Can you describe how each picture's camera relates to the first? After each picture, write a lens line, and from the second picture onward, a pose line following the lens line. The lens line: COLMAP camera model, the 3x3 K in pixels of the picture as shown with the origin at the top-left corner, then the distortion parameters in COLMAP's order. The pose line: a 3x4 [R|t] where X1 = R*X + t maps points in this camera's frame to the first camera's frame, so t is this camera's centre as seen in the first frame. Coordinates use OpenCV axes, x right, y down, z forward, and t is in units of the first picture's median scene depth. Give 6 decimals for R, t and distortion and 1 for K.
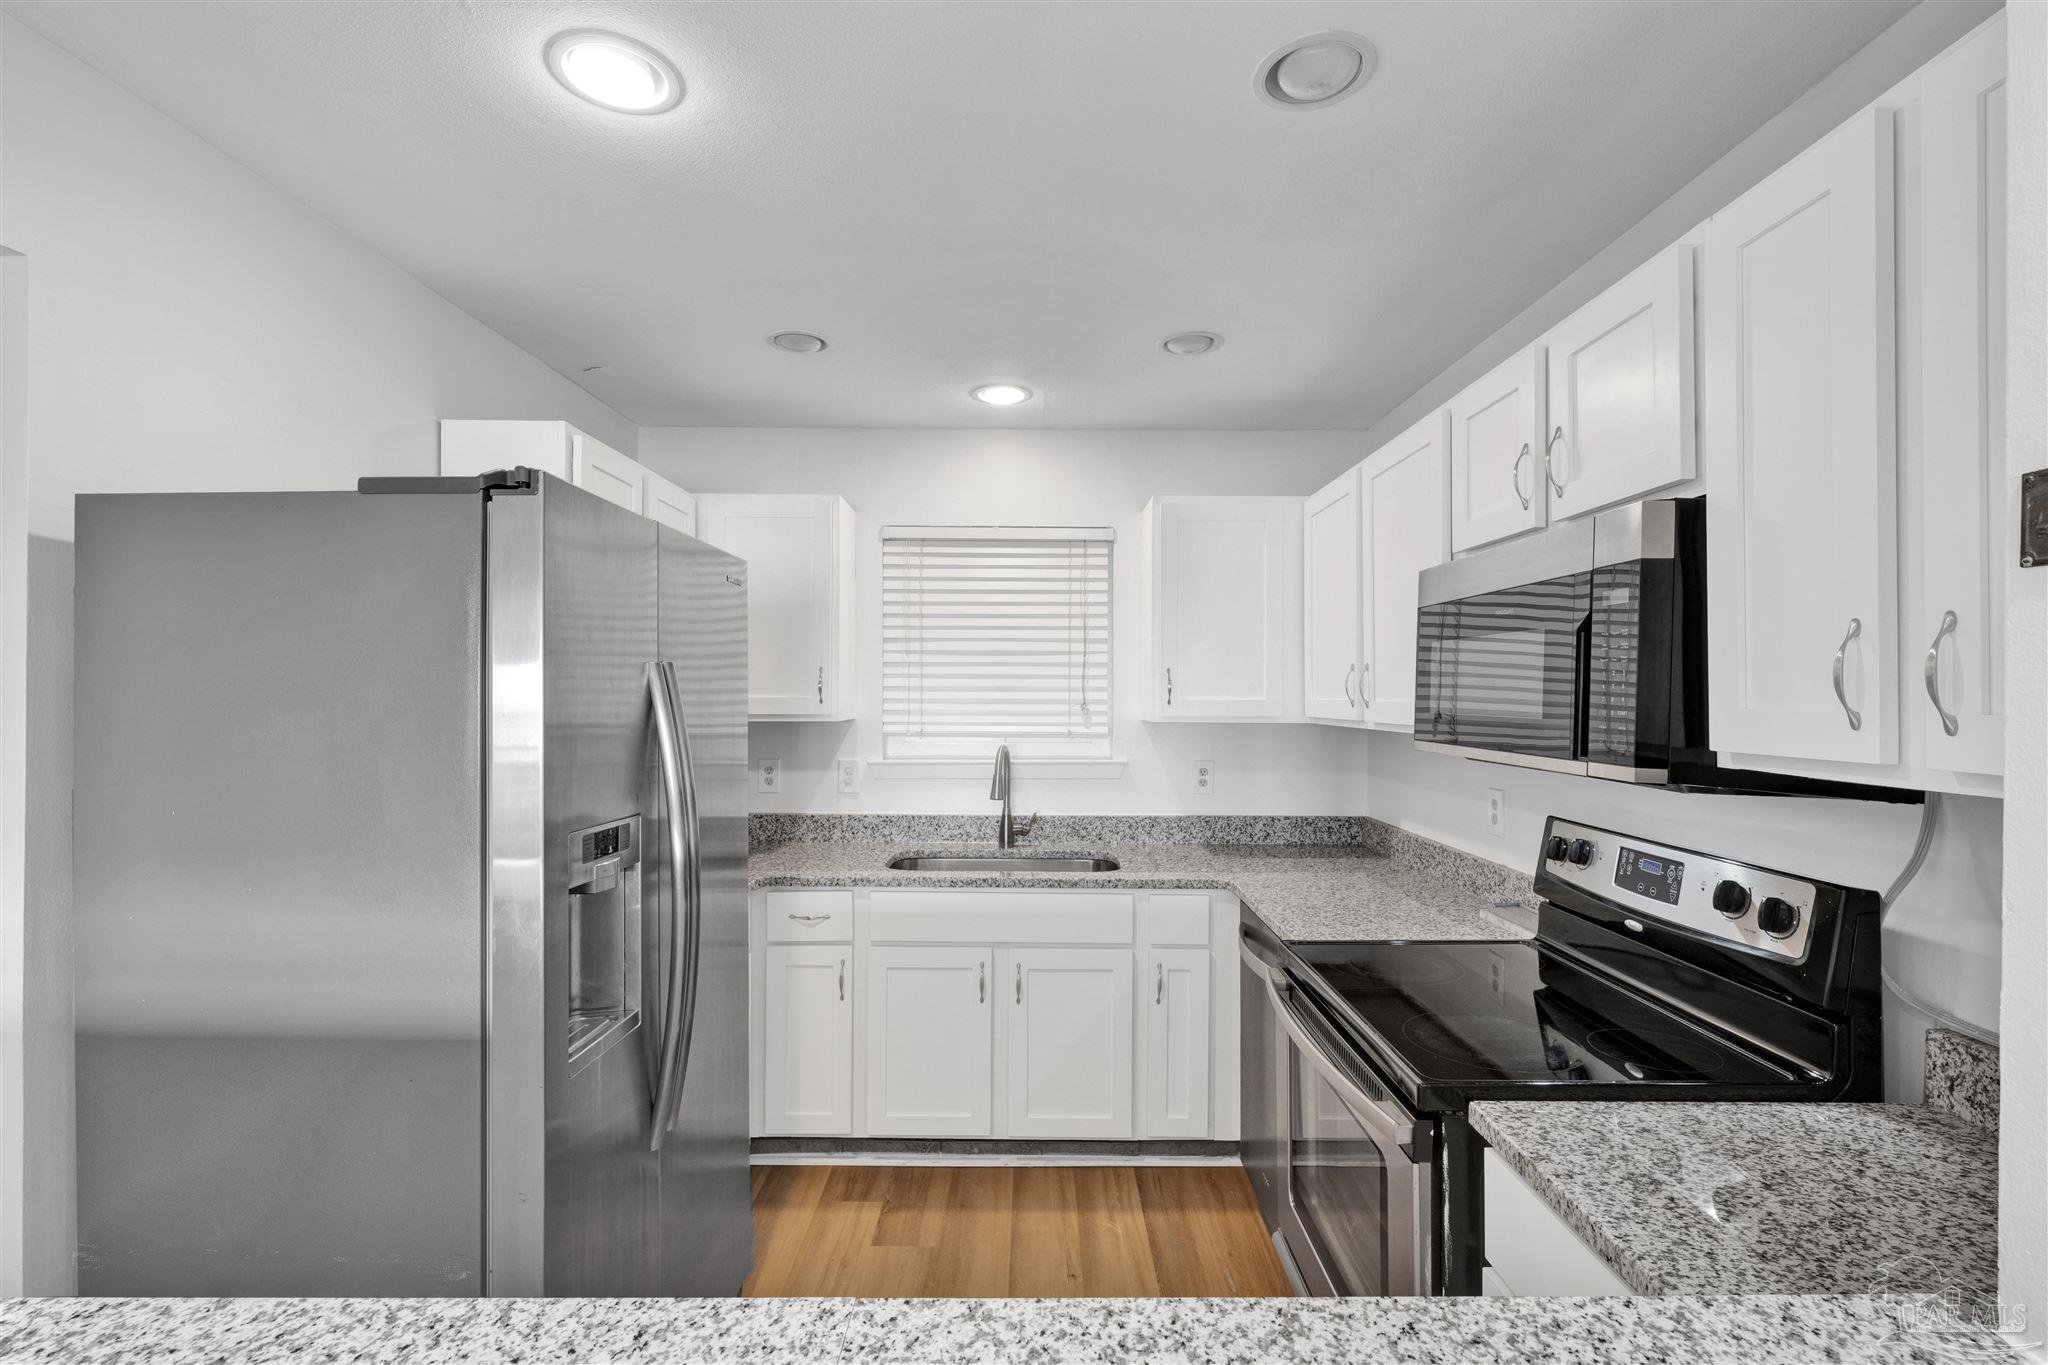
lens RADIAL K [[932.2, 0, 1029.6], [0, 932.2, 695.9], [0, 0, 1]] dist [0.002229, -0.000147]
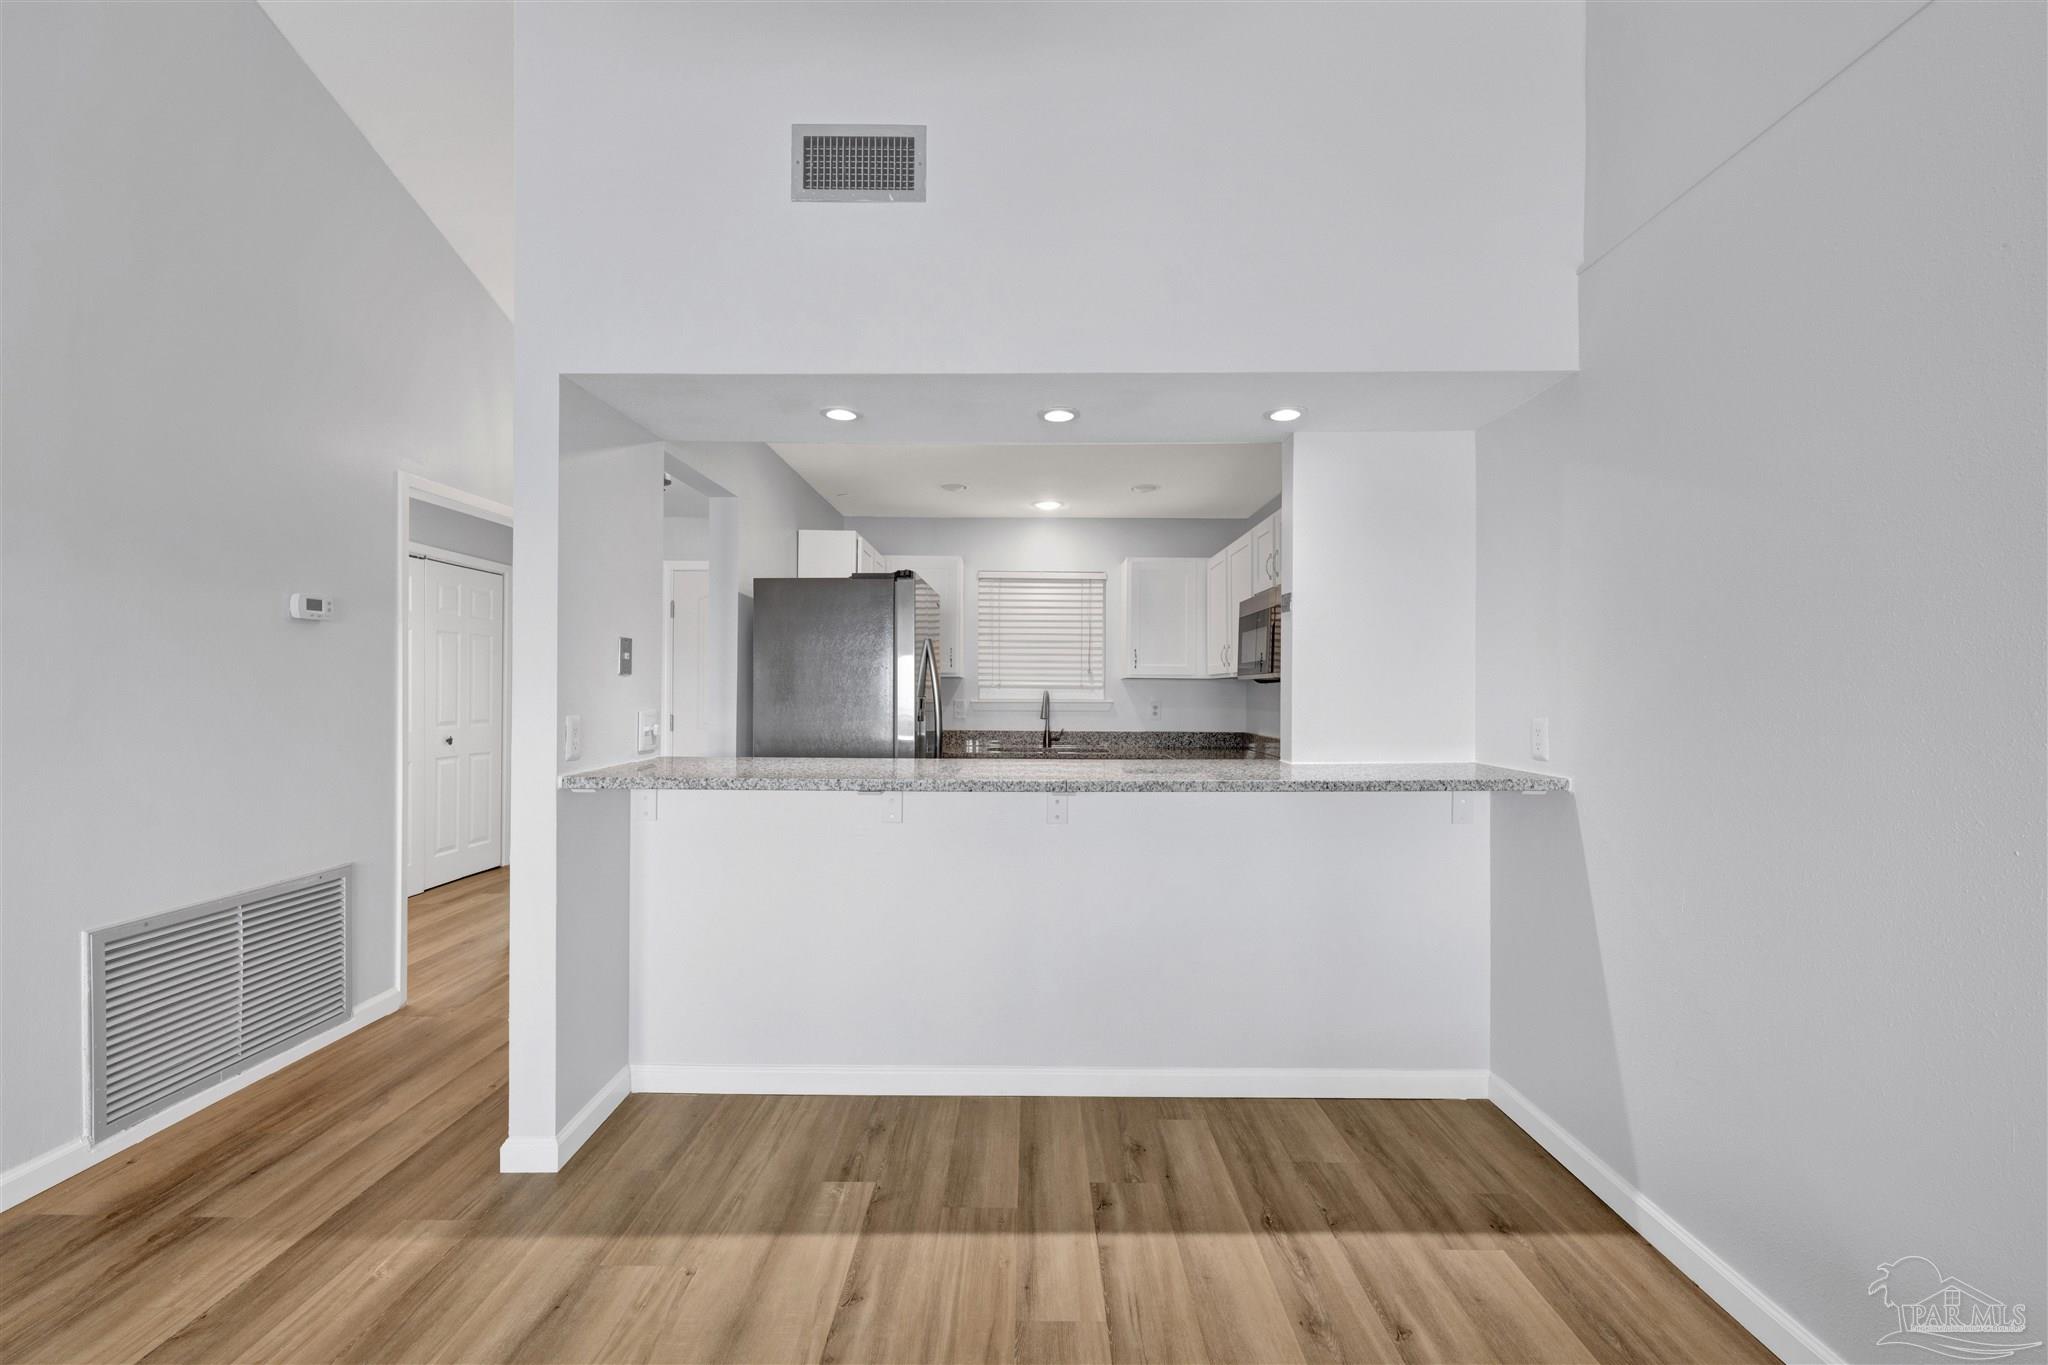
lens RADIAL K [[836.1, 0, 1028.6], [0, 836.1, 692.8], [0, 0, 1]] dist [-0.000297, 0.000268]
pose [[0.999994, 0.002706, 0.001987, -0.076958], [-0.002704, 0.999996, -0.000570, 0.066612], [-0.001989, 0.000565, 0.999998, -0.762223]]
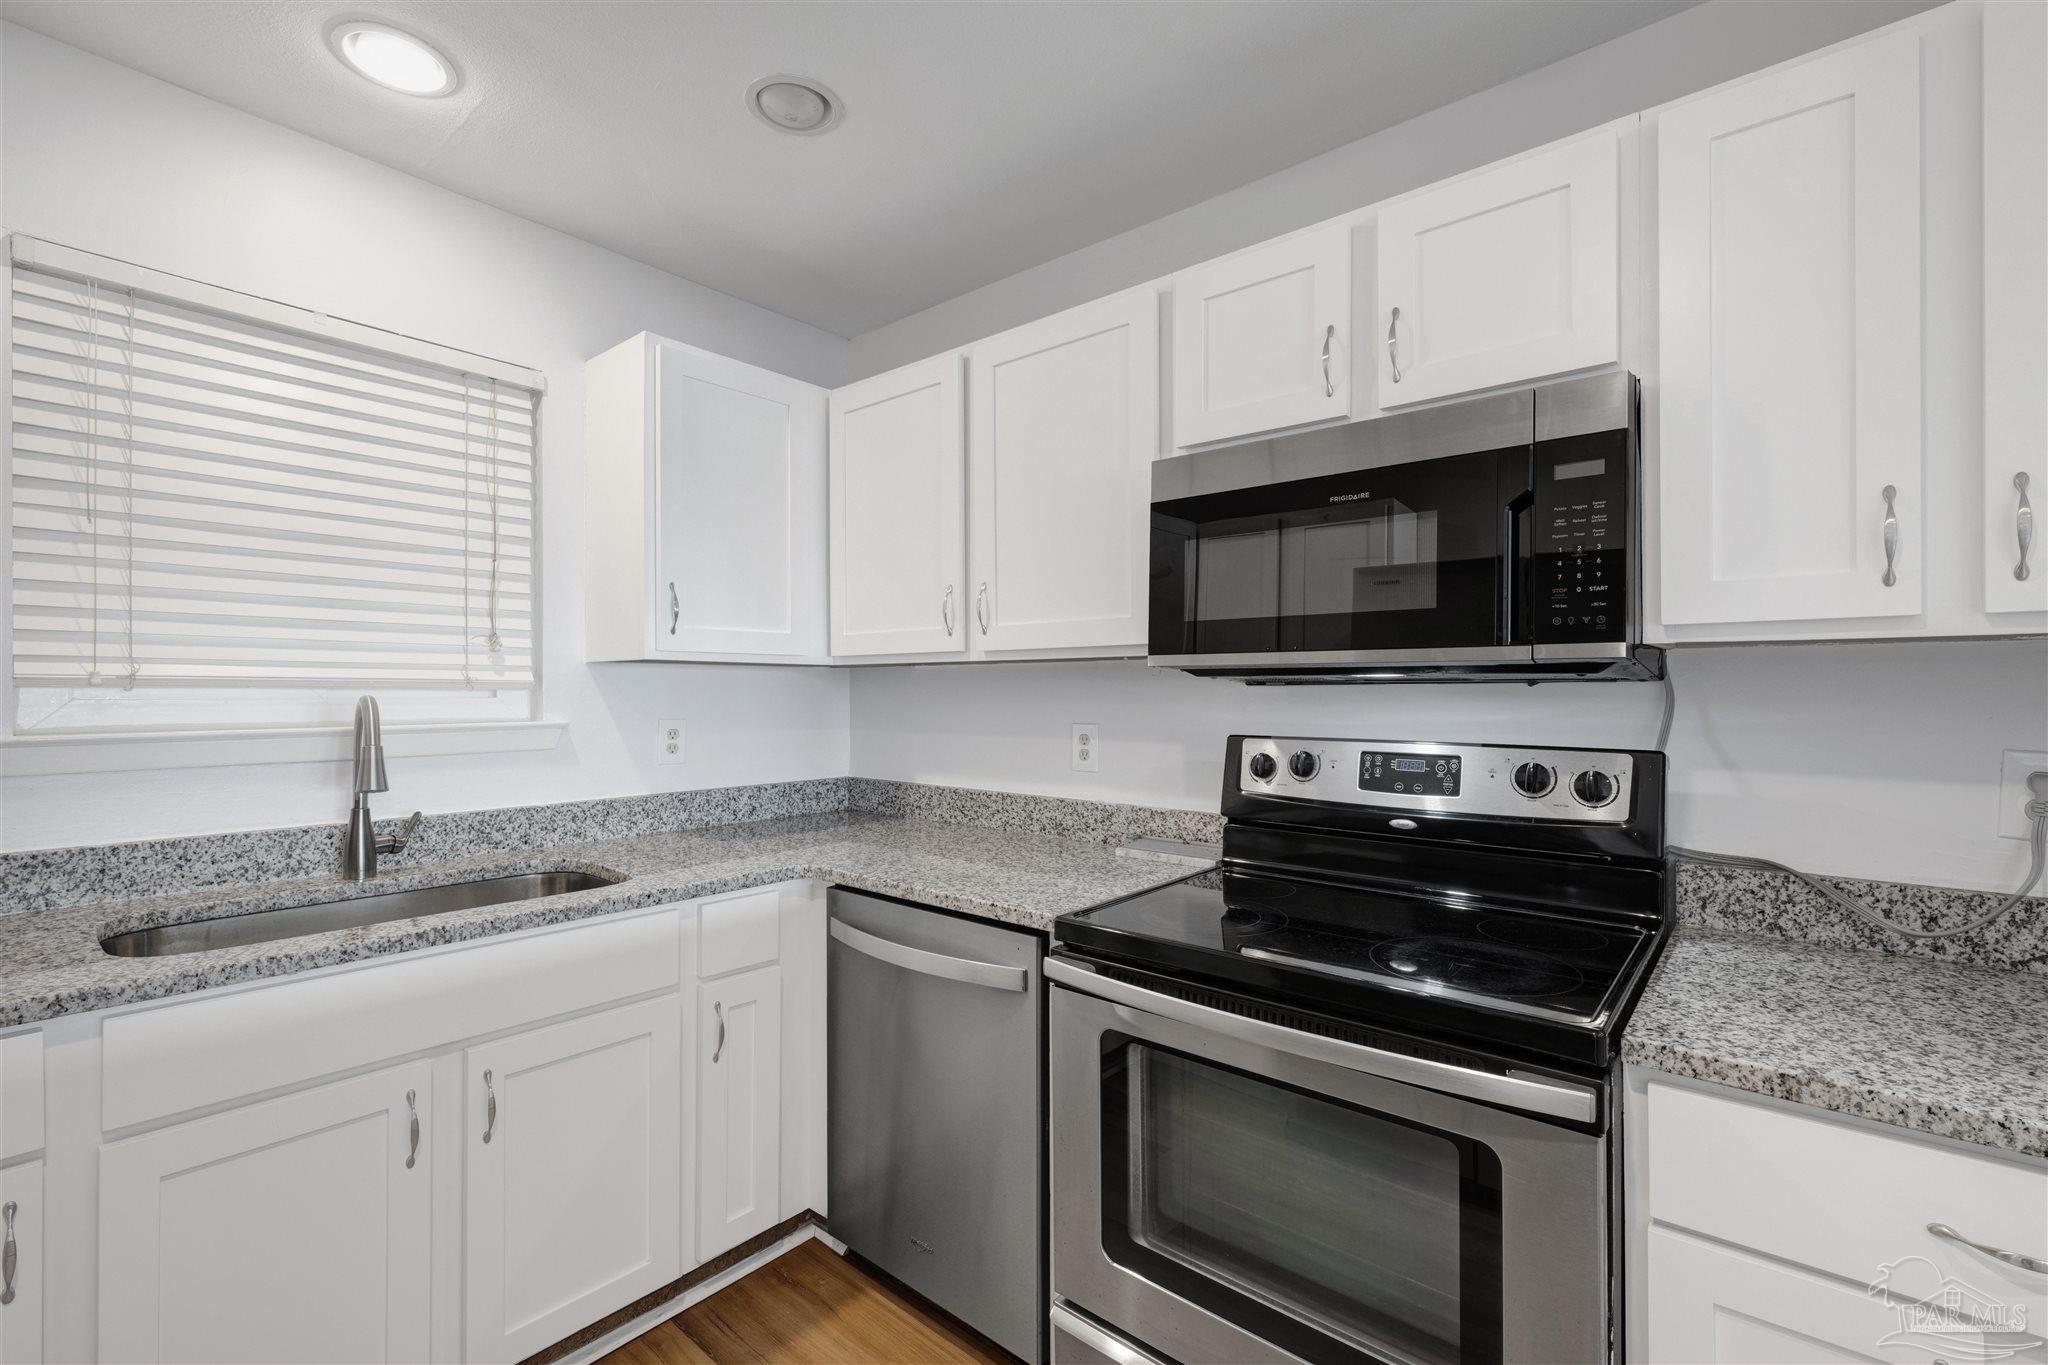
lens RADIAL K [[888.7, 0, 1040.6], [0, 888.7, 689.0], [0, 0, 1]] dist [0.000926, -0.000040]
pose [[0.643988, -0.002561, 0.765031, -0.204794], [0.002068, 0.999997, 0.001607, 0.055573], [-0.765033, 0.000548, 0.643991, 0.393510]]
